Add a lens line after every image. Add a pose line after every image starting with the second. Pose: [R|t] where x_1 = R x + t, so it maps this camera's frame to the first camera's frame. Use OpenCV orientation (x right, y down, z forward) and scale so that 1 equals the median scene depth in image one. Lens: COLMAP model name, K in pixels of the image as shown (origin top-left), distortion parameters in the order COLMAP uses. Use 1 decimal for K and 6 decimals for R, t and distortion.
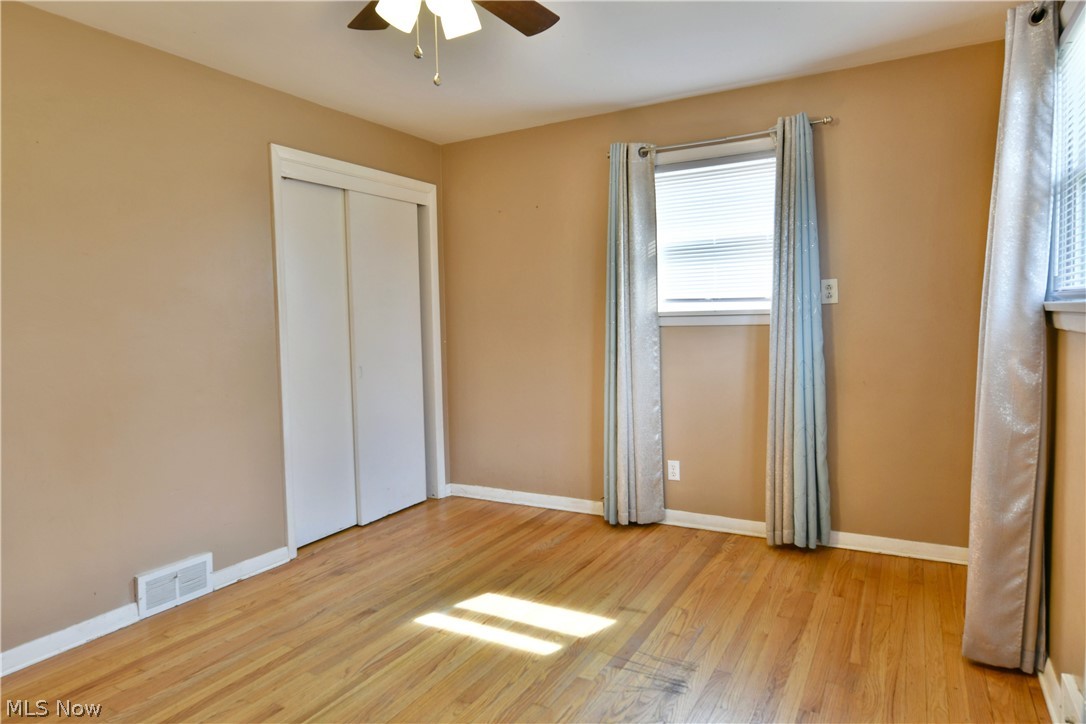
lens RADIAL K [[655.1, 0, 540.7], [0, 655.1, 346.0], [0, 0, 1]] dist [-0.013305, -0.004617]
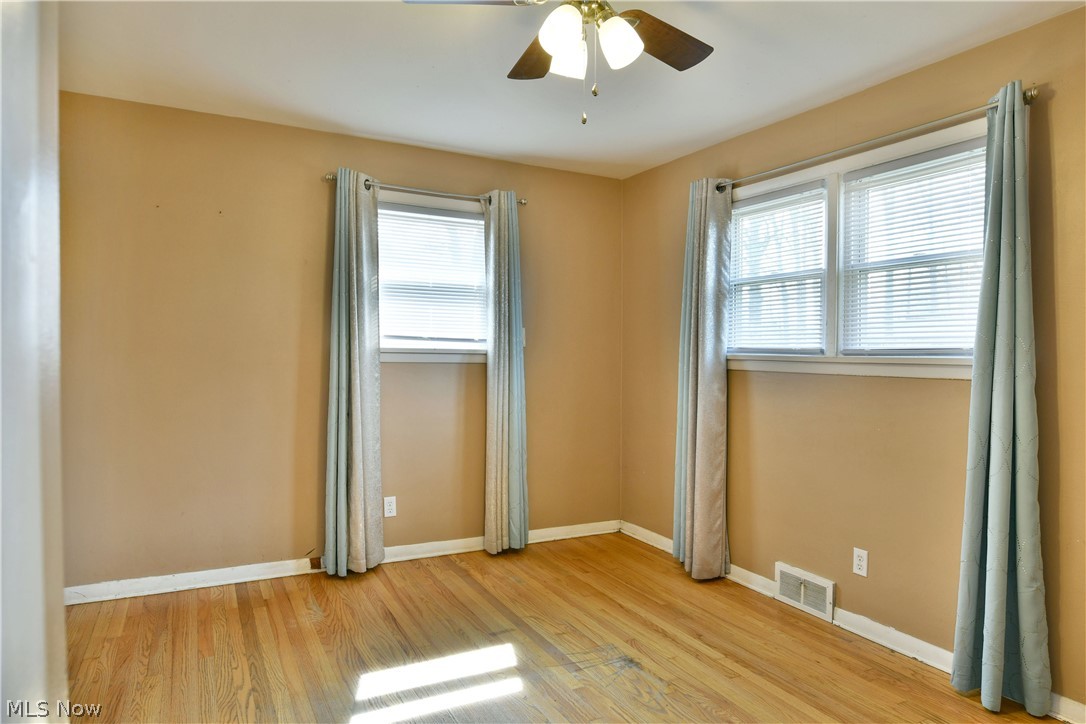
lens RADIAL K [[655.1, 0, 549.1], [0, 655.1, 346.8], [0, 0, 1]] dist [-0.013305, -0.004617]
pose [[0.543806, 0.036354, 0.838423, -0.583323], [0.006994, 0.998830, -0.047846, -0.004777], [-0.839182, 0.031883, 0.542916, 0.281130]]
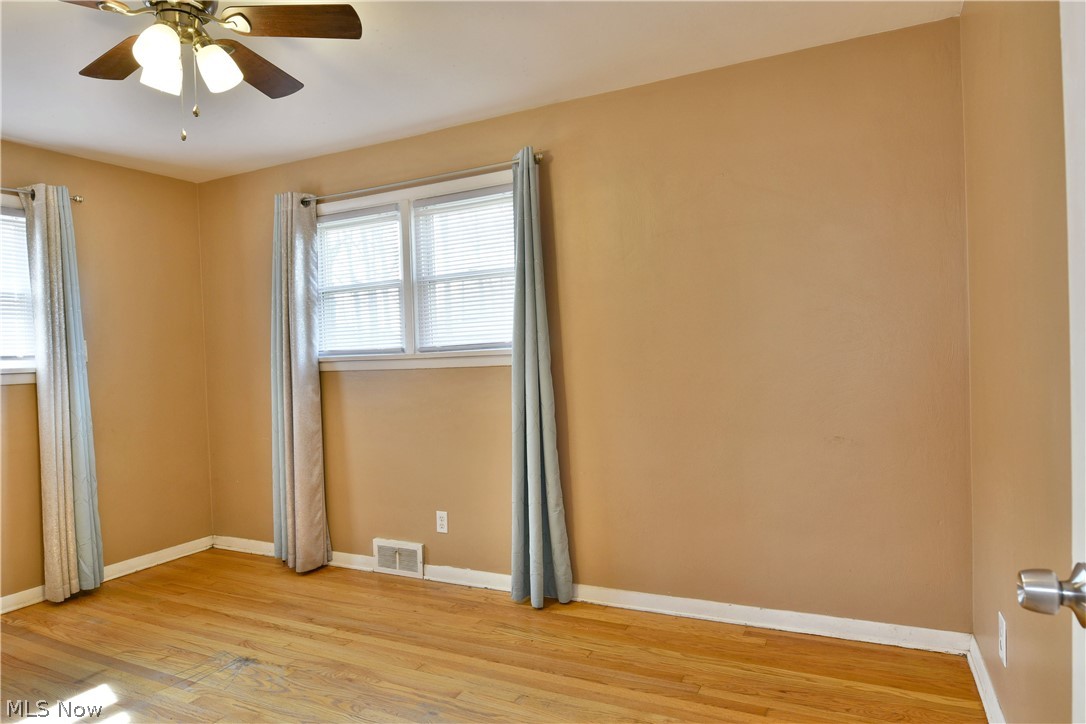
lens RADIAL K [[655.1, 0, 531.6], [0, 655.1, 347.2], [0, 0, 1]] dist [-0.013305, -0.004617]
pose [[-0.028534, 0.027982, 0.999201, -0.680477], [0.081983, 0.996306, -0.025560, 0.000220], [-0.996225, 0.081188, -0.030722, 0.279363]]
